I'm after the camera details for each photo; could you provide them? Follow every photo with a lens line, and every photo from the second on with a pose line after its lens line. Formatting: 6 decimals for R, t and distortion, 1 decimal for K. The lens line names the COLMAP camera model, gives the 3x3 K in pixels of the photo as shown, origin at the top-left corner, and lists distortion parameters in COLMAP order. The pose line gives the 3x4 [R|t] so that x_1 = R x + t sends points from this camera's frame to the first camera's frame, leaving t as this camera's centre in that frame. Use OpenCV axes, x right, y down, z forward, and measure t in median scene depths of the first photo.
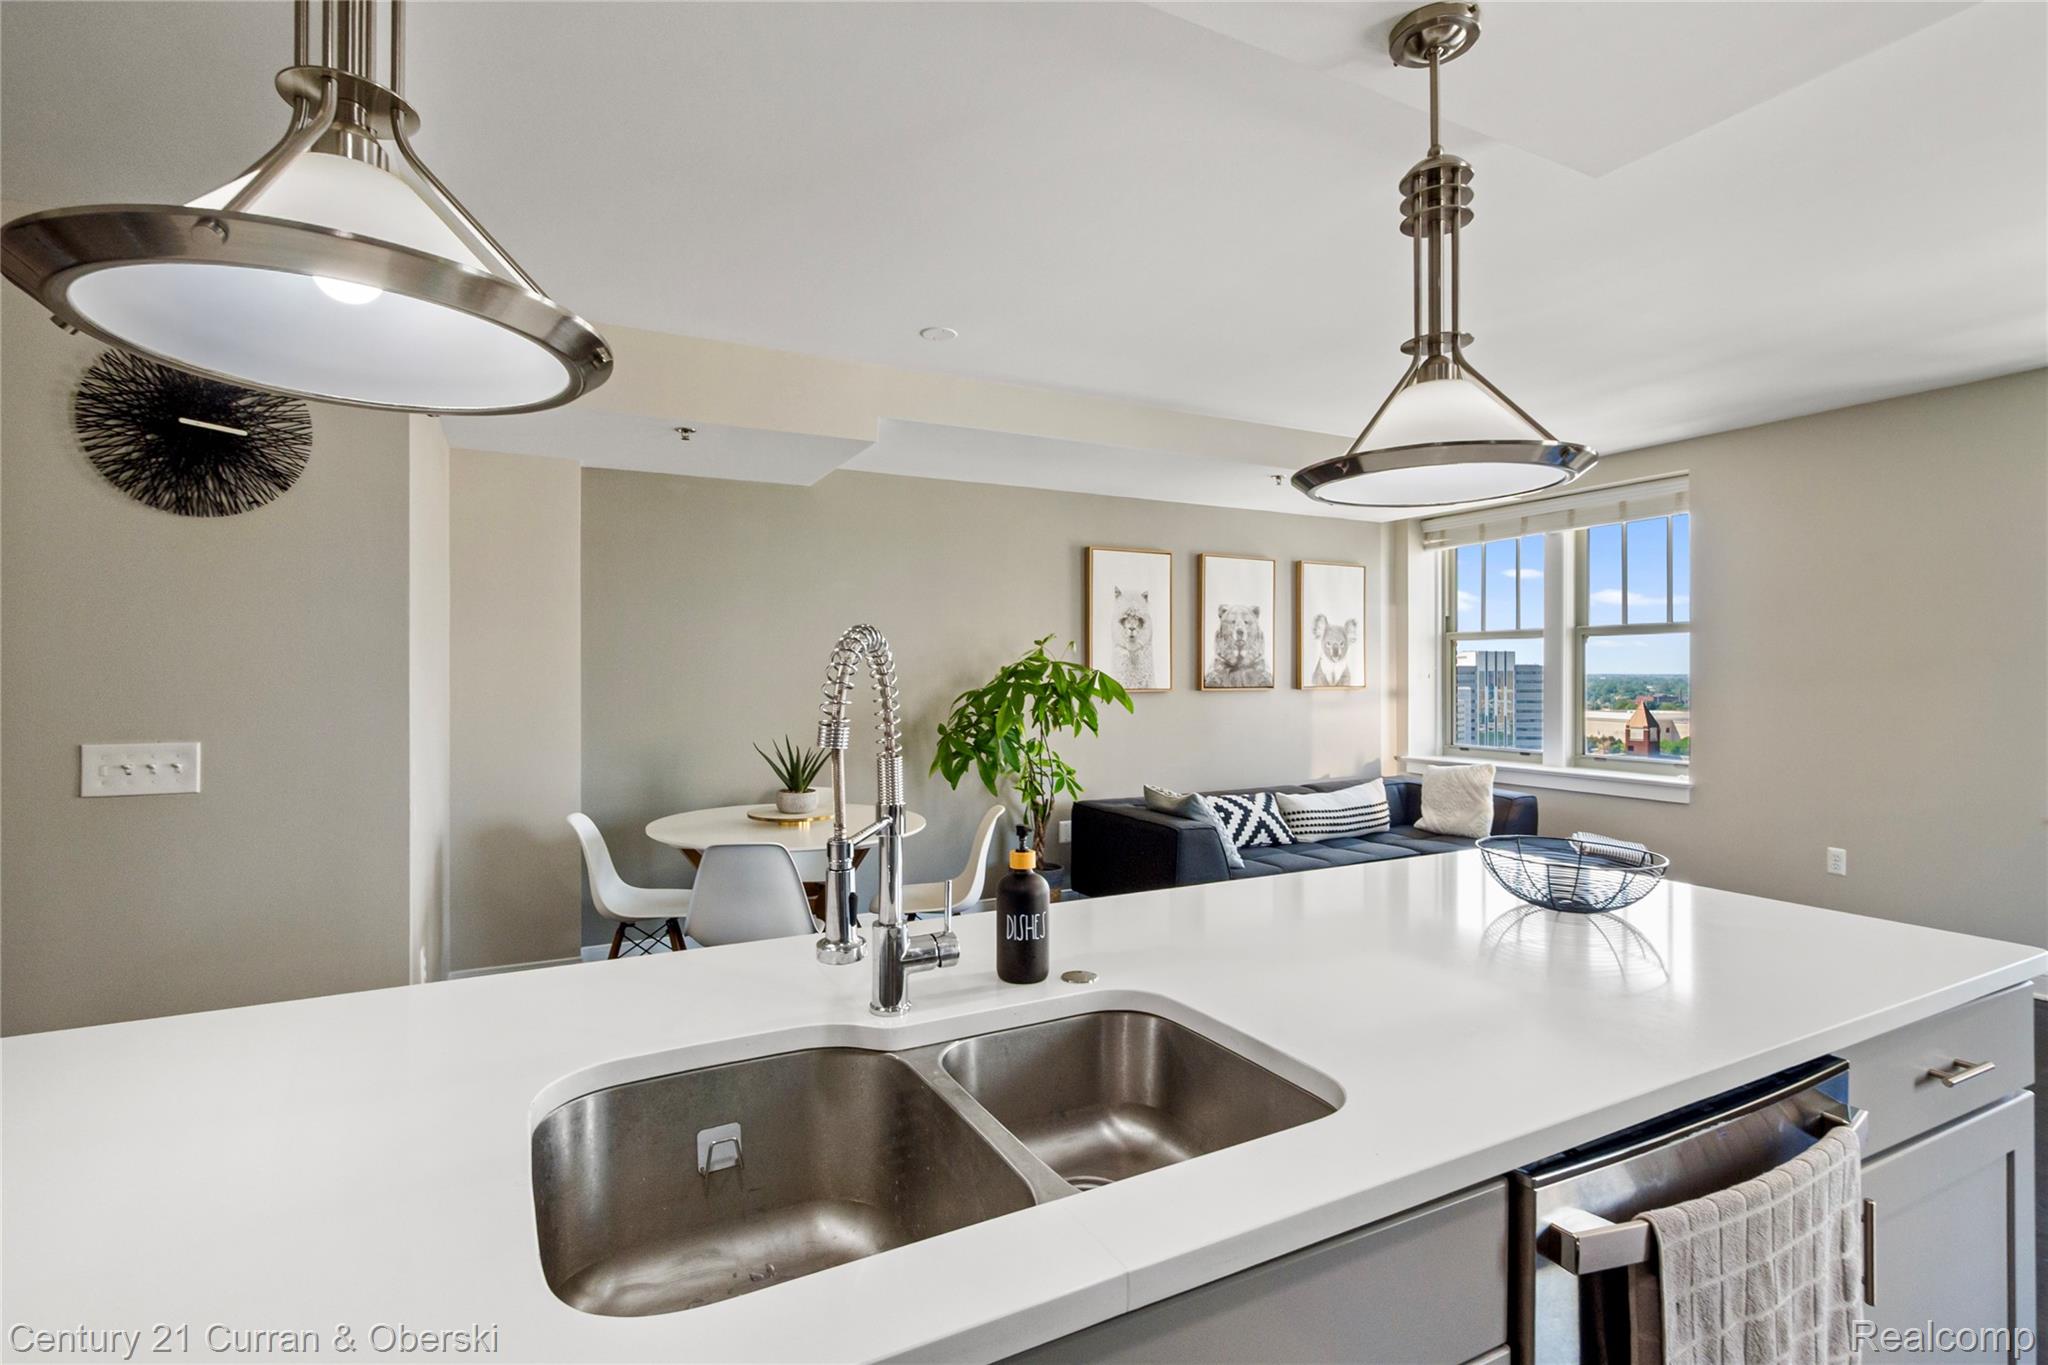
lens RADIAL K [[949.8, 0, 1012.7], [0, 949.8, 668.2], [0, 0, 1]] dist [0.000518, 0.000392]
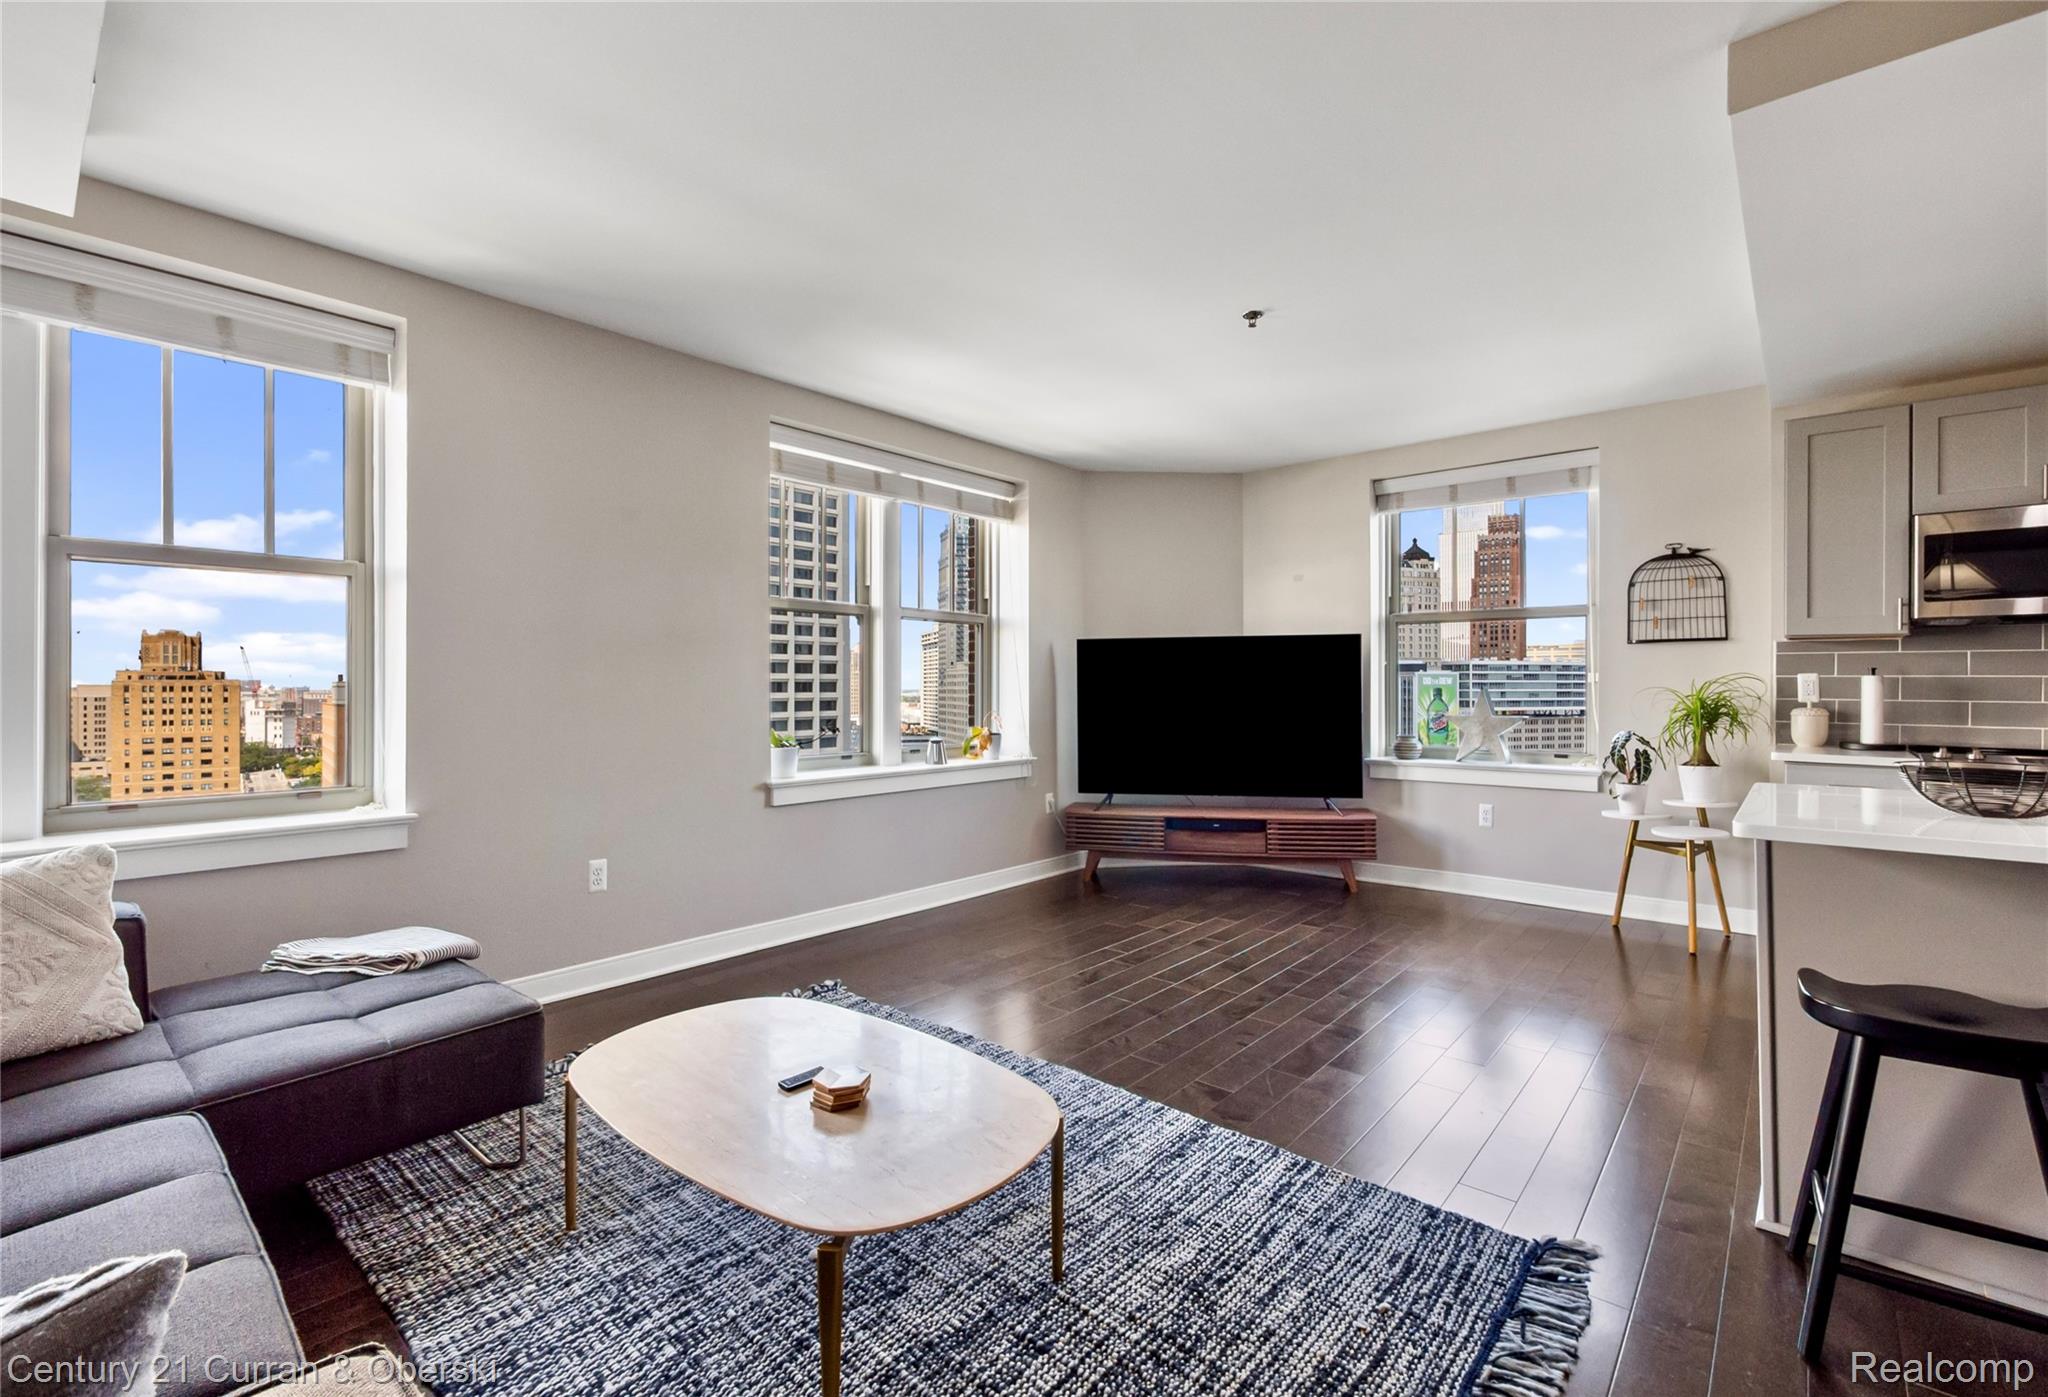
lens RADIAL K [[887.7, 0, 1024.0], [0, 887.7, 698.5], [0, 0, 1]] dist [-0.000114, -0.000031]
pose [[-0.366561, -0.007160, 0.930366, 0.002612], [-0.004385, 0.999973, 0.005968, 0.037538], [-0.930384, -0.001892, -0.366582, 0.859299]]
